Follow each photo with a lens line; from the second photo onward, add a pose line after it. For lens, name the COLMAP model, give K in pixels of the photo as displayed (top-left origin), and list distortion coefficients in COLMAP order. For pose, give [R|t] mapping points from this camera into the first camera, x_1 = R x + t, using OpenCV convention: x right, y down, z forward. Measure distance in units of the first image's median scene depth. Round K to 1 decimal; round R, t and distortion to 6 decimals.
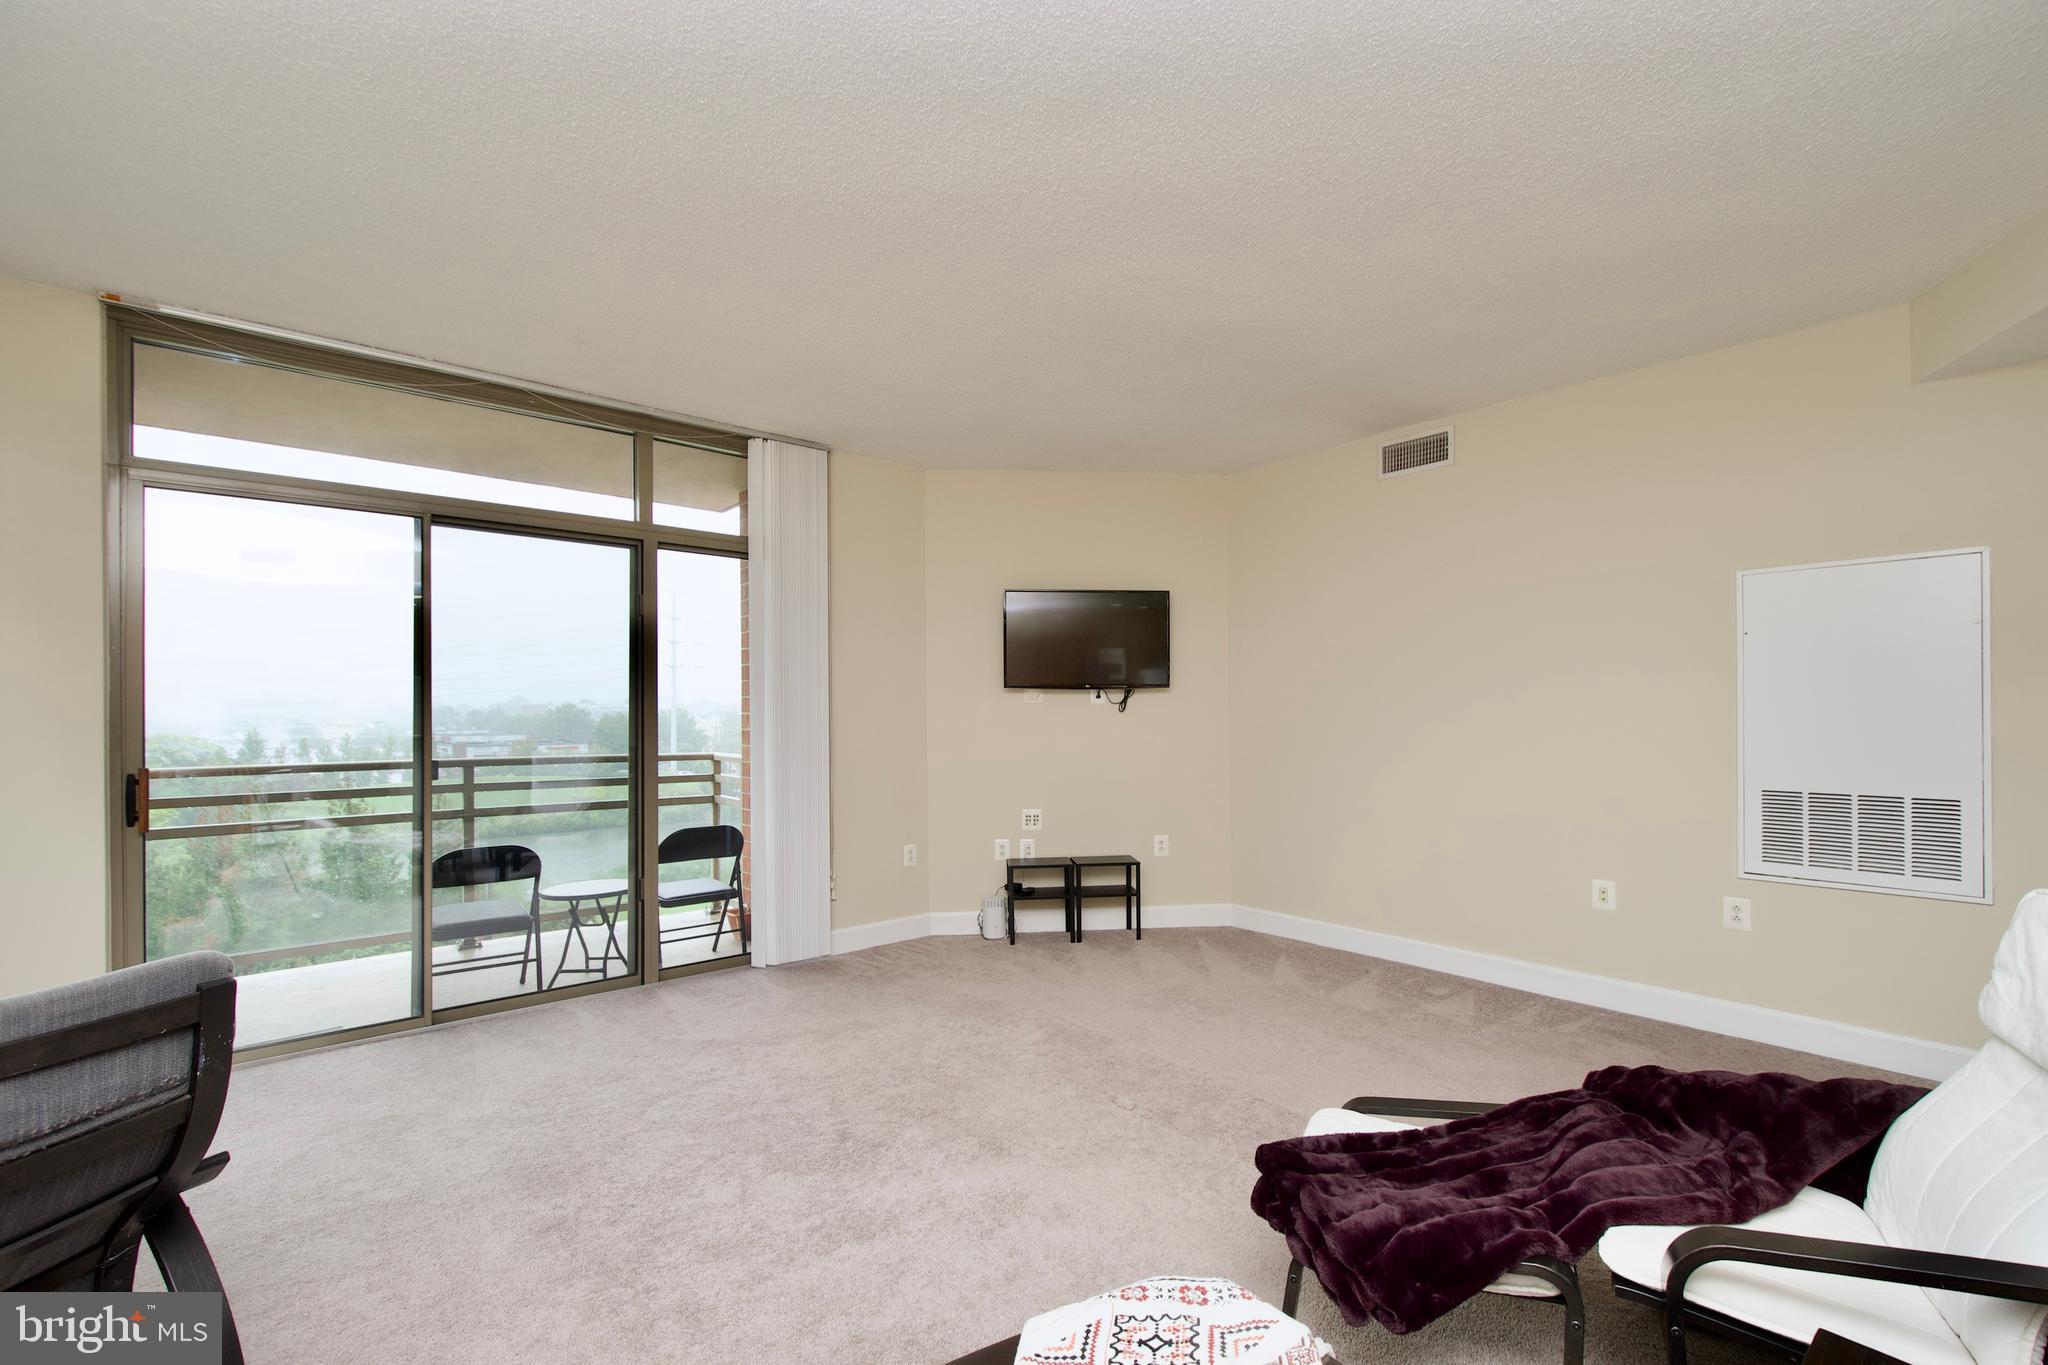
lens RADIAL K [[897.1, 0, 1040.7], [0, 897.1, 711.9], [0, 0, 1]] dist [0.009429, -0.007555]
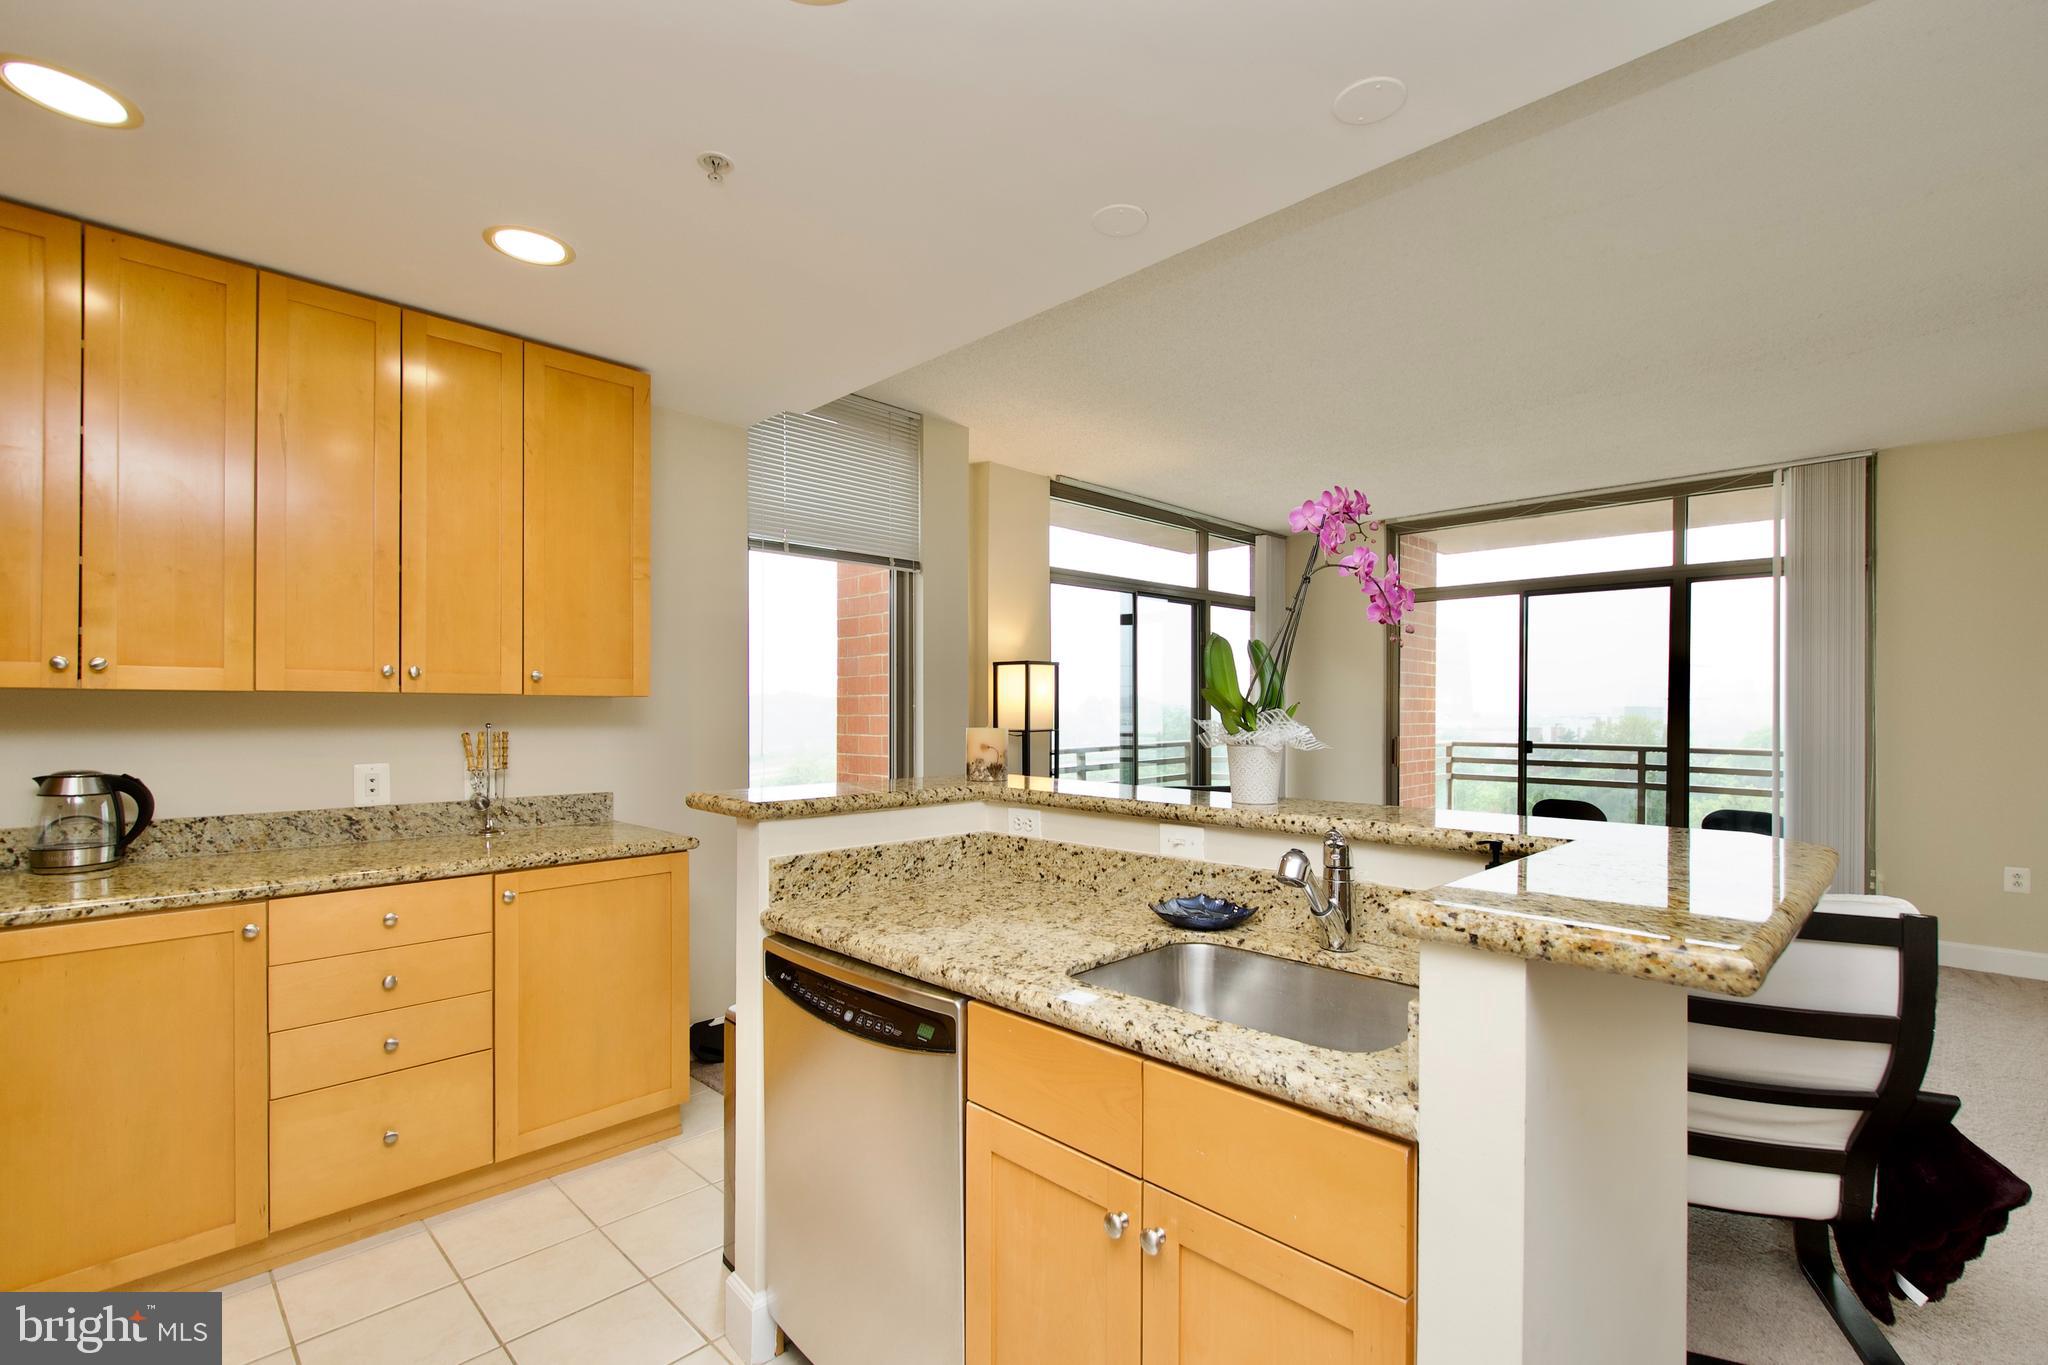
lens RADIAL K [[900.6, 0, 1041.9], [0, 900.6, 713.0], [0, 0, 1]] dist [0.007169, -0.008663]
pose [[0.082700, 0.005799, -0.996558, 0.768463], [0.000358, 0.999983, 0.005849, -0.006968], [0.996574, -0.000841, 0.082697, -0.013496]]
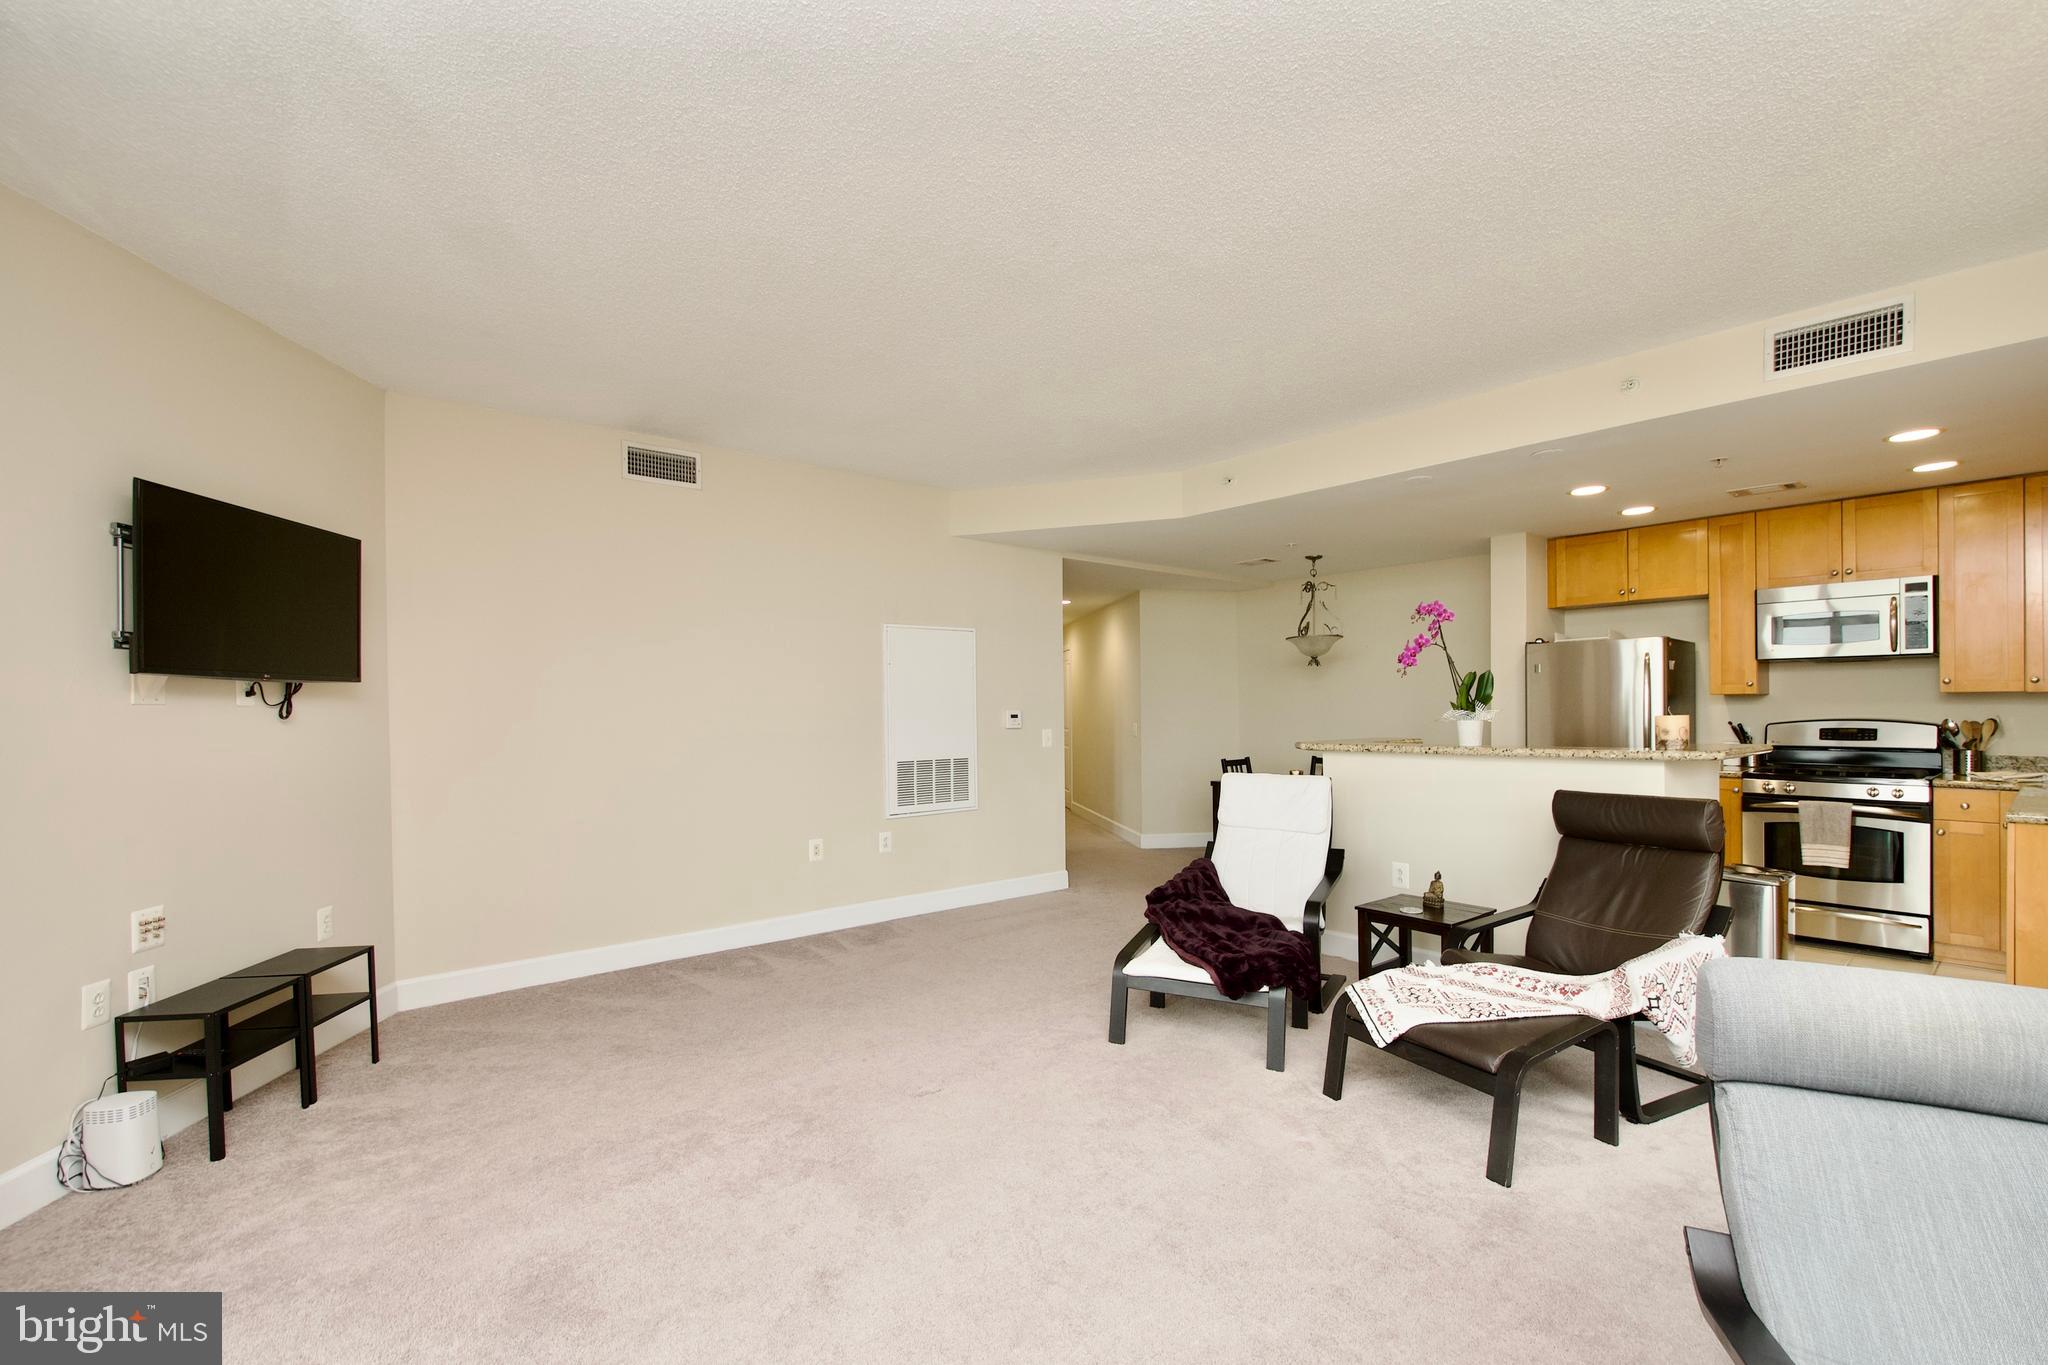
lens RADIAL K [[897.1, 0, 1040.7], [0, 897.1, 711.9], [0, 0, 1]] dist [0.009429, -0.007555]
pose [[0.009414, -0.002852, 0.999952, -0.637050], [0.006613, 0.999974, 0.002790, -0.003832], [-0.999934, 0.006586, 0.009432, 0.583987]]
